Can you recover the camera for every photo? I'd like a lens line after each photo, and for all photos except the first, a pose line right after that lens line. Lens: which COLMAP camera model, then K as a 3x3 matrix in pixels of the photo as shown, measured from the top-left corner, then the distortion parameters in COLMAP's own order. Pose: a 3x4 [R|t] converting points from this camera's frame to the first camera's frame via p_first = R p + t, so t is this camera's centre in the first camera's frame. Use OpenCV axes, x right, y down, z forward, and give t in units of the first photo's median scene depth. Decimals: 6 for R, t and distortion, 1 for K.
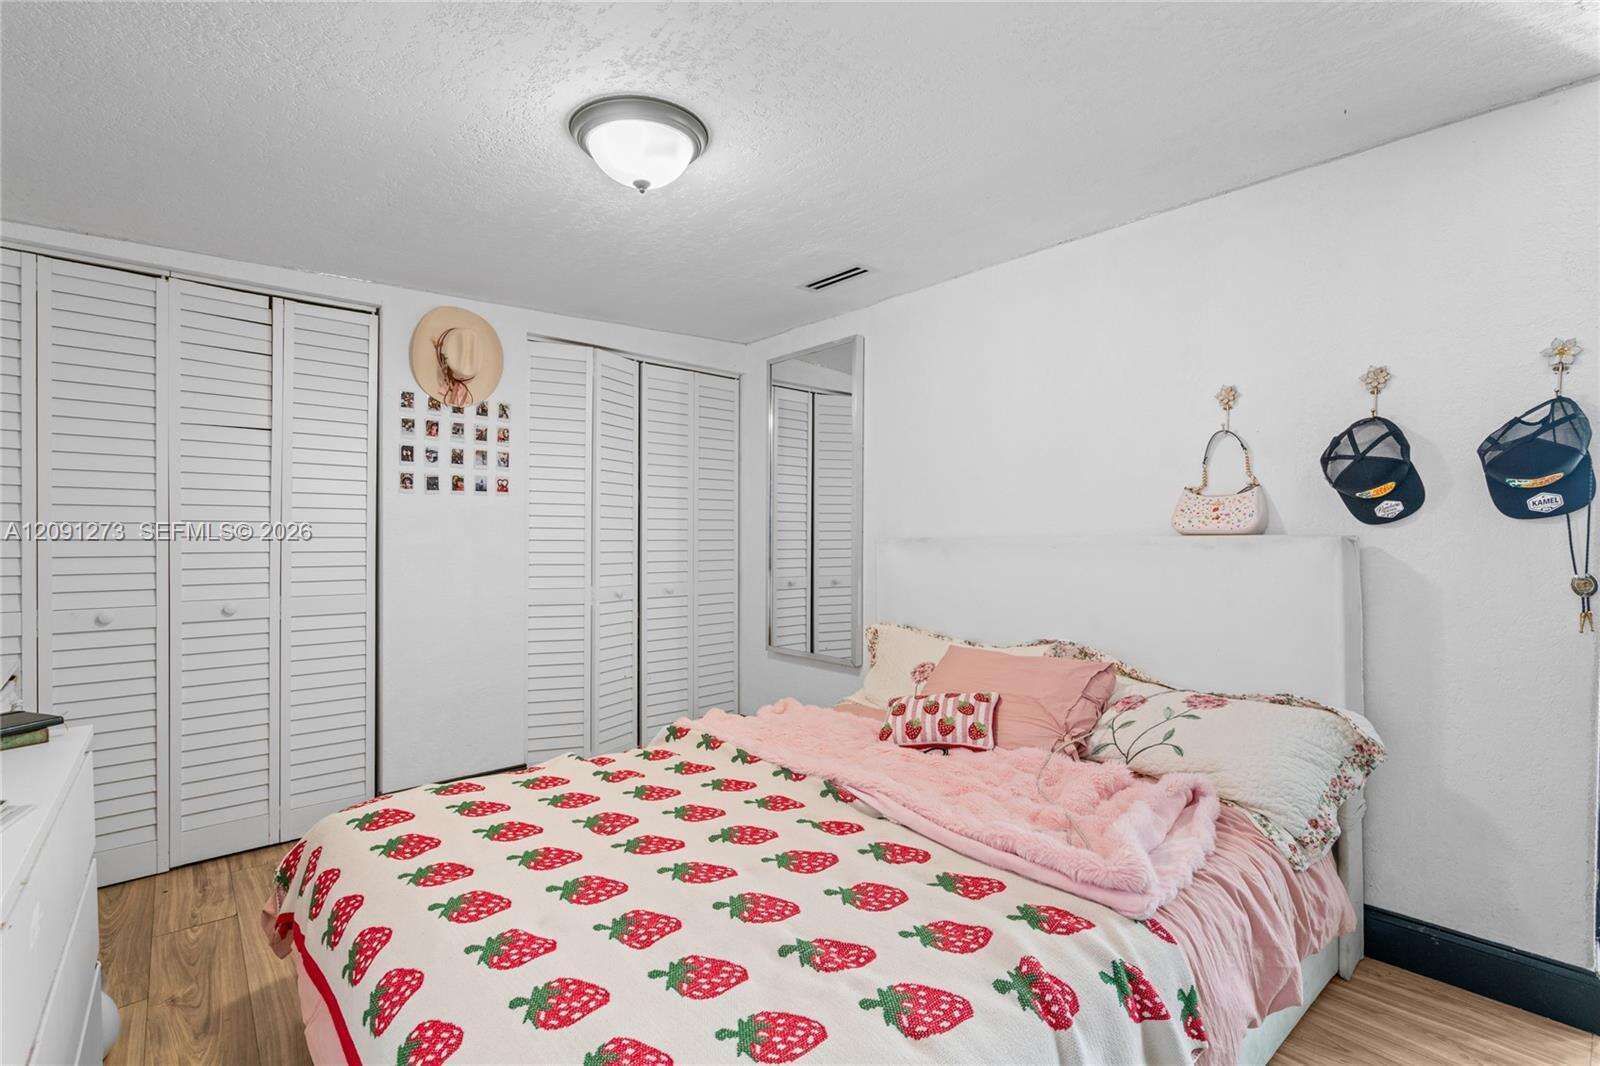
lens RADIAL K [[724.6, 0, 797.4], [0, 724.6, 526.0], [0, 0, 1]] dist [-0.003957, 0.001394]
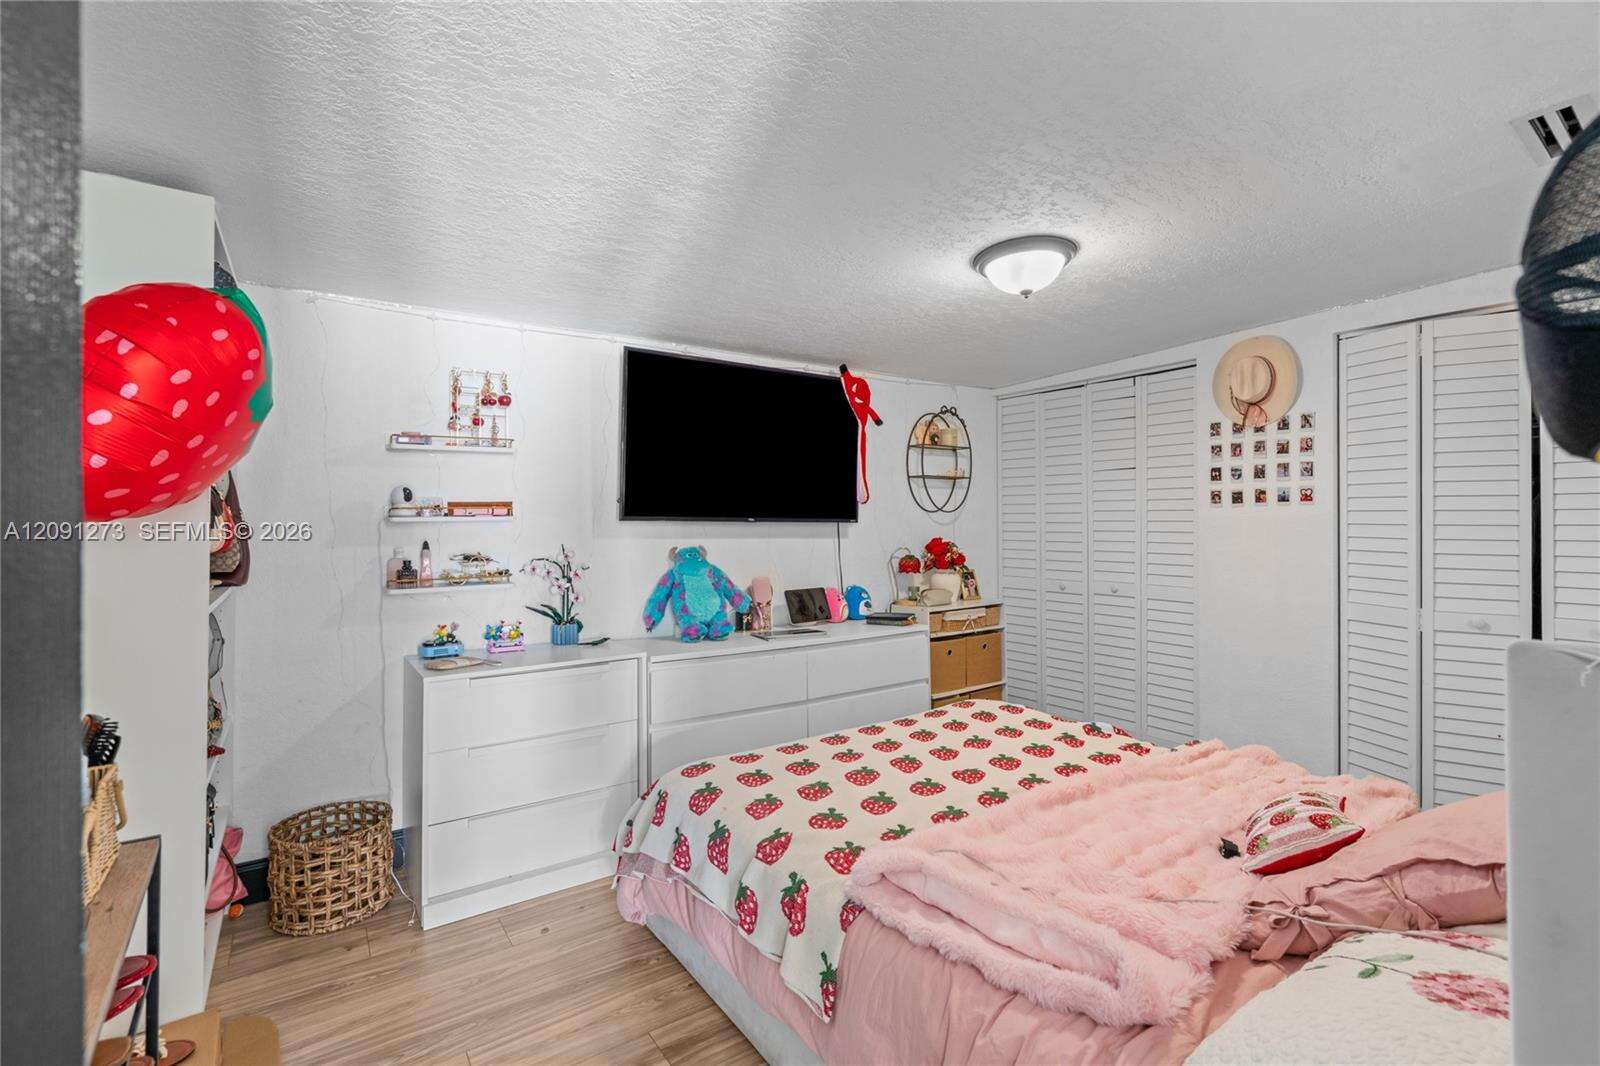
lens RADIAL K [[724.6, 0, 798.2], [0, 724.6, 530.3], [0, 0, 1]] dist [-0.003957, 0.001394]
pose [[-0.102988, -0.004036, -0.994674, 0.695519], [-0.001229, 0.999992, -0.003930, -0.001564], [0.994682, 0.000818, -0.102992, 0.416498]]
